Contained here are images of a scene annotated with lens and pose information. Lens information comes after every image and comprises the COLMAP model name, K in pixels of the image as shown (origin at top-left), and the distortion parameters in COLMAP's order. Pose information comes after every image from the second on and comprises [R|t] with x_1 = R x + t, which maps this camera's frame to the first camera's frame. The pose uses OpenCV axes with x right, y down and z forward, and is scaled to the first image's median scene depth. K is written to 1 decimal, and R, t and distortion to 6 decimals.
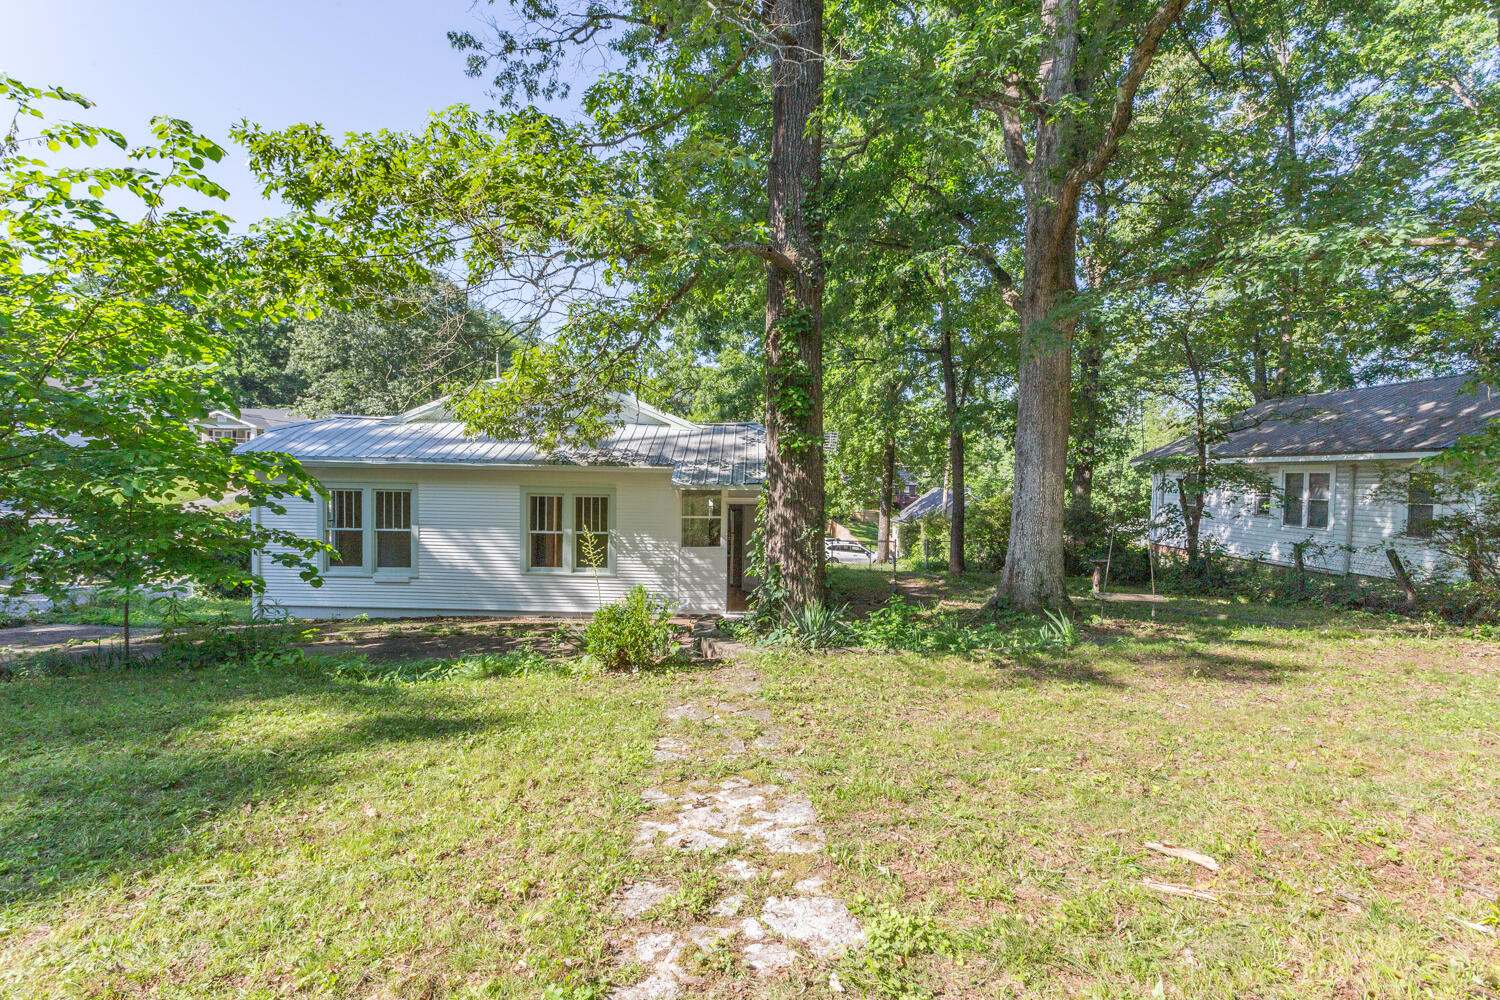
lens RADIAL K [[721.7, 0, 747.1], [0, 721.7, 508.4], [0, 0, 1]] dist [0.002920, 0.001249]
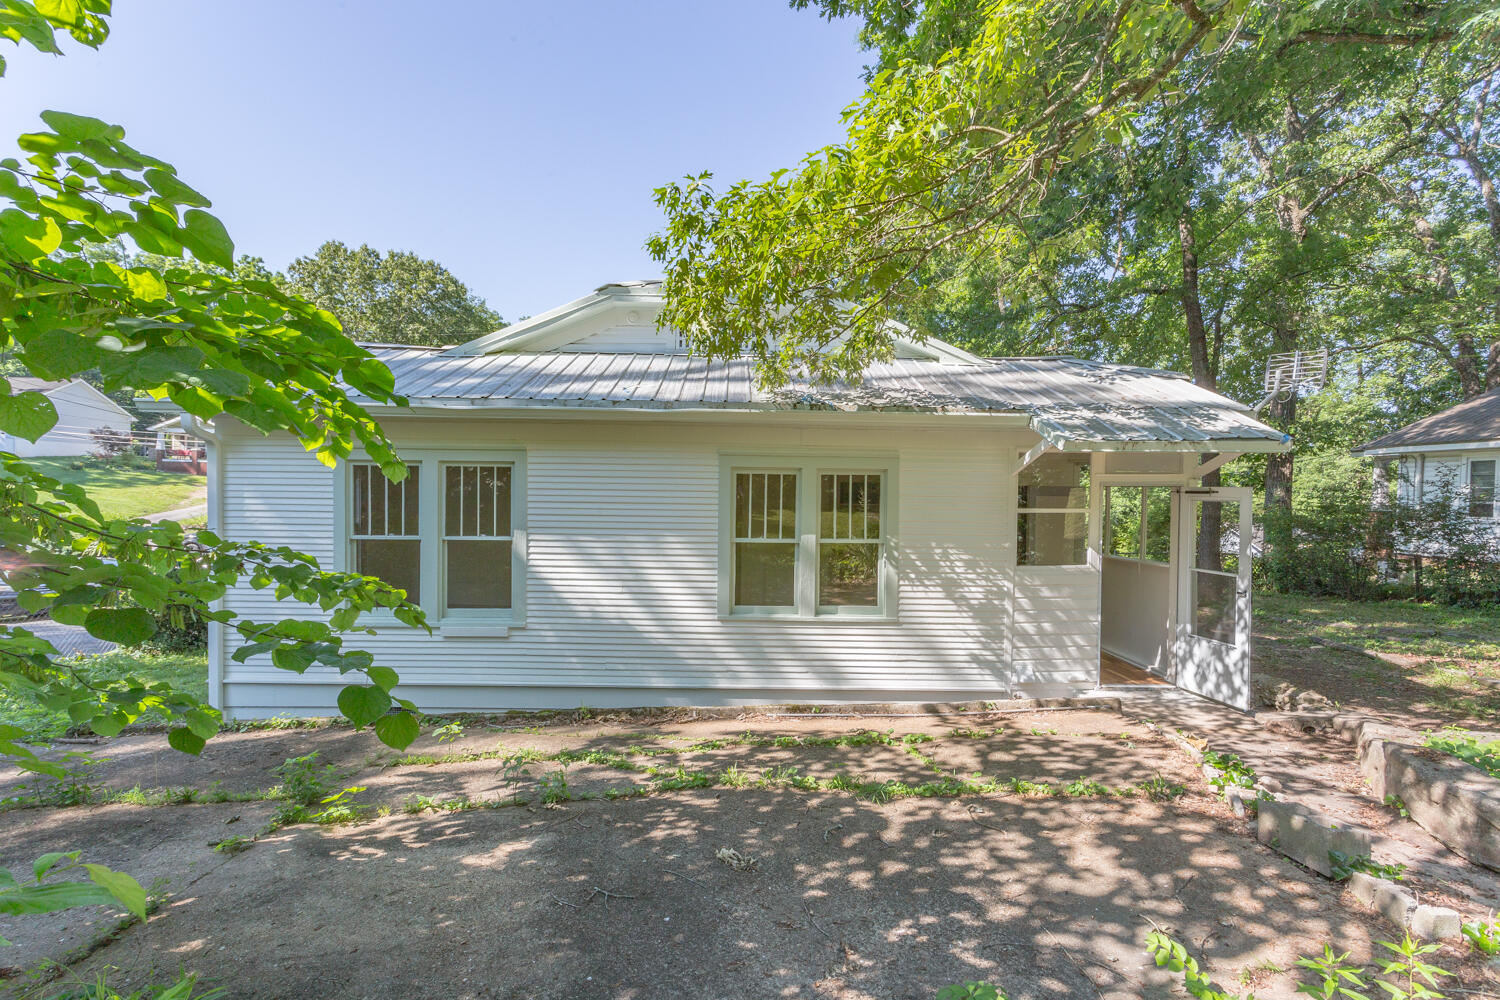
lens RADIAL K [[721.7, 0, 748.1], [0, 721.7, 504.3], [0, 0, 1]] dist [0.002920, 0.001249]
pose [[0.999803, -0.005355, 0.019111, -0.301310], [0.005745, 0.999776, -0.020381, 0.016597], [-0.018998, 0.020487, 0.999610, 0.464115]]
